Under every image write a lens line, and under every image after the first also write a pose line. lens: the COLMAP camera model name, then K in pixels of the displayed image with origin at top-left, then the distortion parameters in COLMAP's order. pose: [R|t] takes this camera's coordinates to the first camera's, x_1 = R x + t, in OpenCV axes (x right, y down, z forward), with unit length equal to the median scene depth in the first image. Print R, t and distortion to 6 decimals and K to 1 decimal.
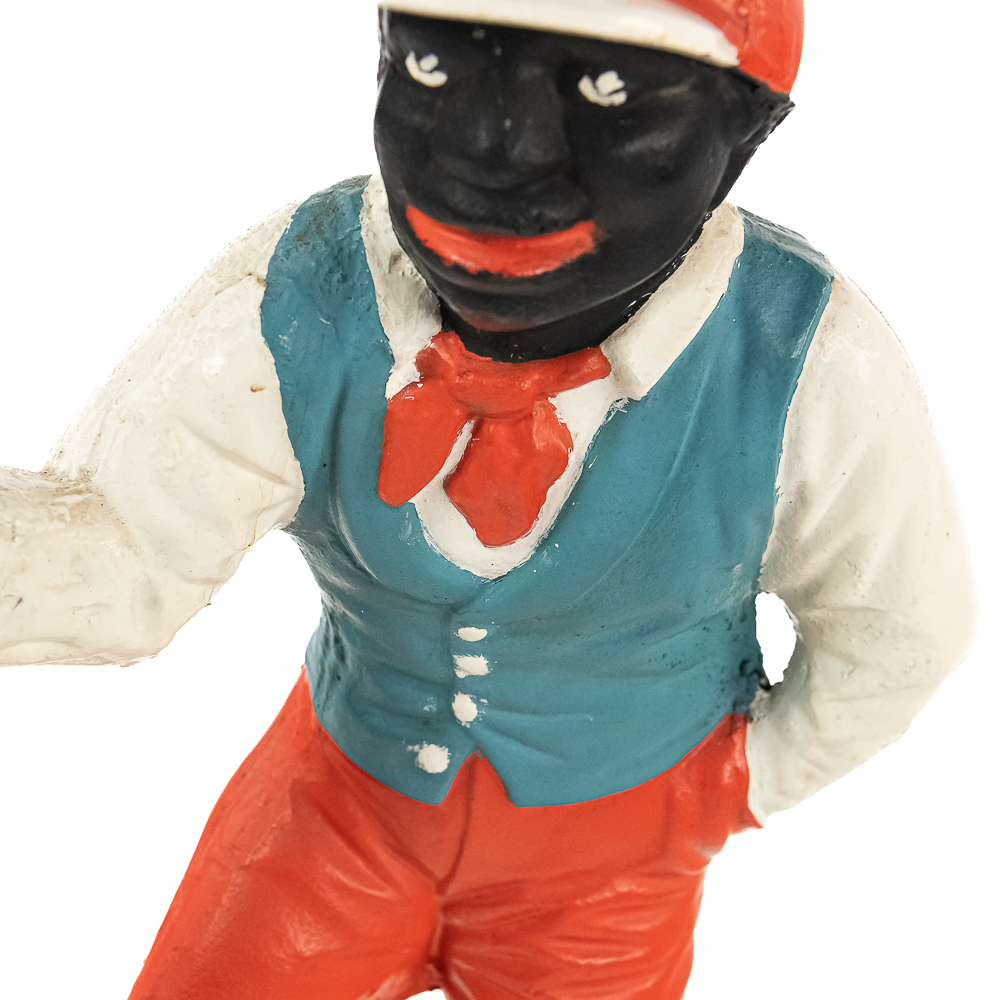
lens RADIAL K [[2113.7, 0, 500.0], [0, 2113.7, 500.0], [0, 0, 1]] dist [0.050439, 0.093092]
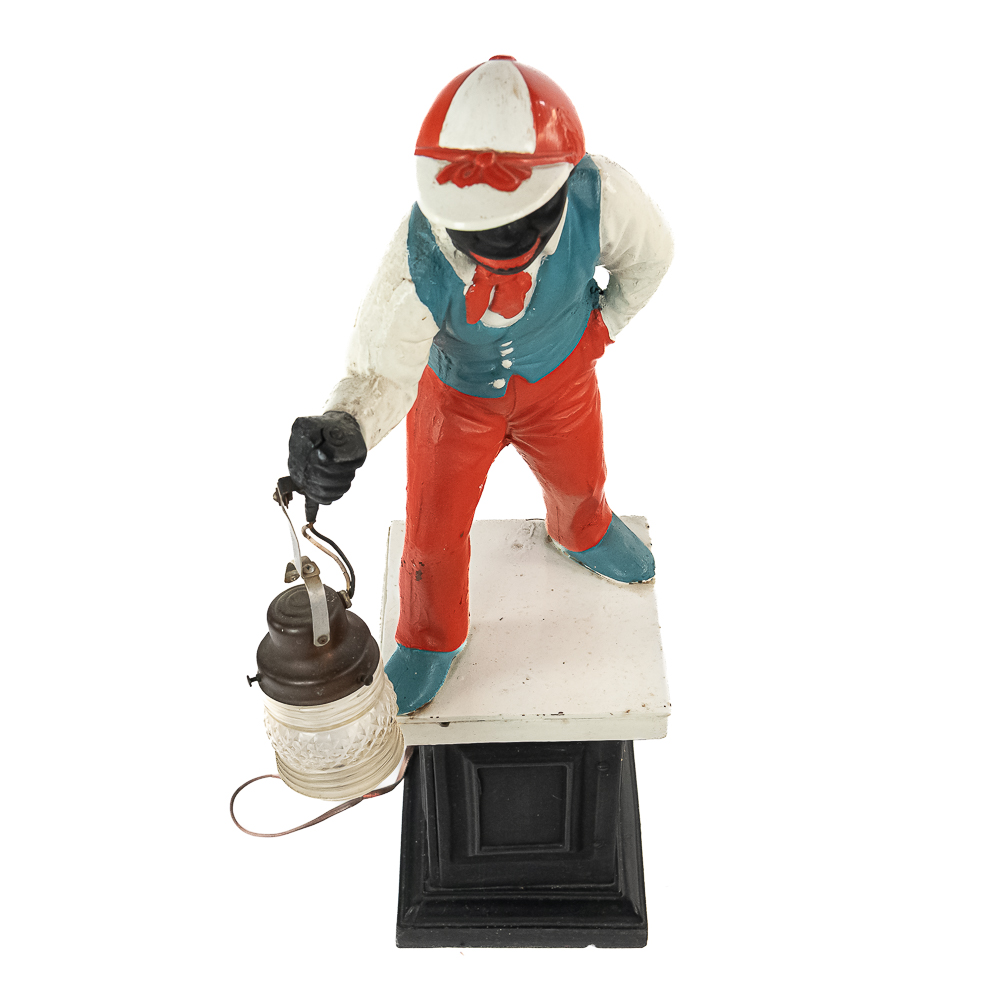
lens RADIAL K [[1553.3, 0, 500.0], [0, 1553.3, 500.0], [0, 0, 1]] dist [-0.045237, -0.046100]
pose [[0.904642, -0.417832, 0.083899, -0.252648], [0.334502, 0.818140, 0.467713, -0.650408], [-0.264067, -0.395049, 0.879889, -0.701032]]
